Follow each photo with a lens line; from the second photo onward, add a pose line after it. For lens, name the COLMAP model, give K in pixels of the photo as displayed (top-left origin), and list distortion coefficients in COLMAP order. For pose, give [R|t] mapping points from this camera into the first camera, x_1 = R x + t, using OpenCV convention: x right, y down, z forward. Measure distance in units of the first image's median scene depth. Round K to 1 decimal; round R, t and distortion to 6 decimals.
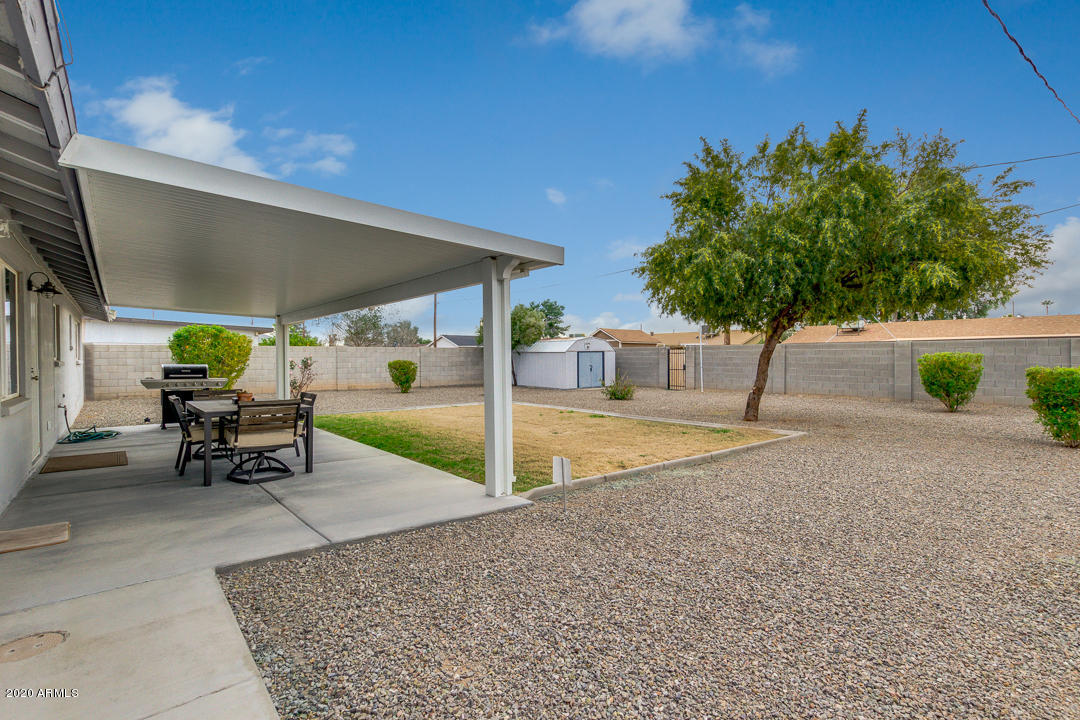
lens RADIAL K [[468.4, 0, 515.8], [0, 468.4, 376.6], [0, 0, 1]] dist [-0.001737, -0.000503]
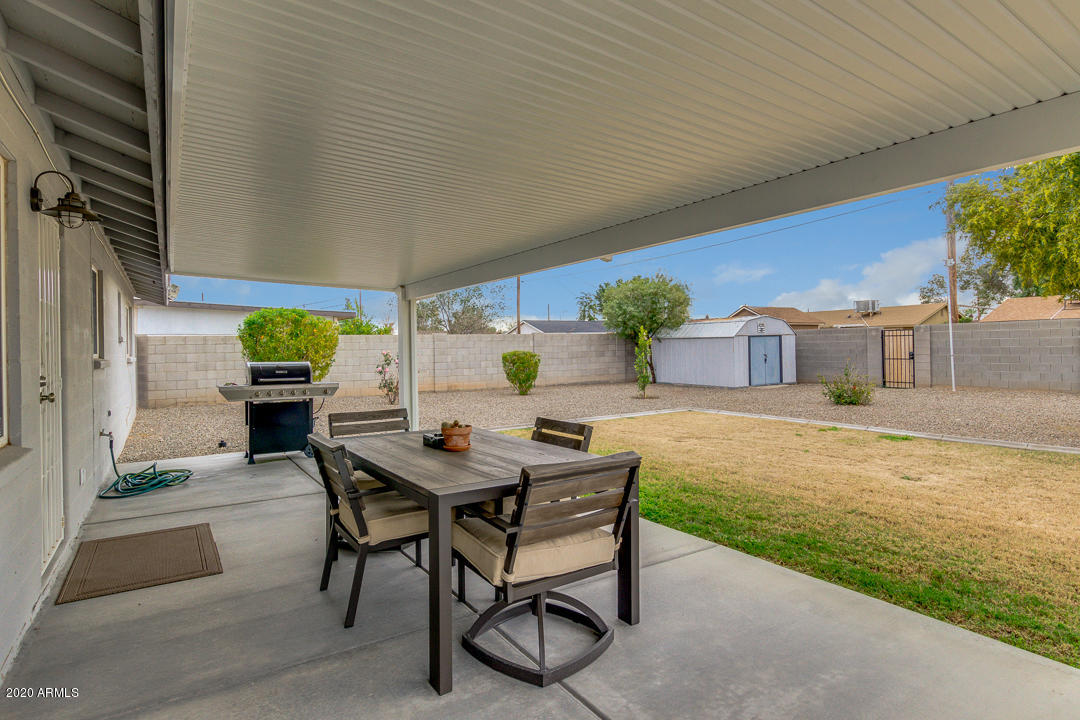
lens RADIAL K [[547.6, 0, 529.6], [0, 547.6, 361.3], [0, 0, 1]] dist [0.001229, 0.000171]
pose [[0.992553, -0.011588, -0.121264, -0.165460], [0.009866, 0.999842, -0.014791, -0.007542], [0.121416, 0.013484, 0.992510, 0.176348]]
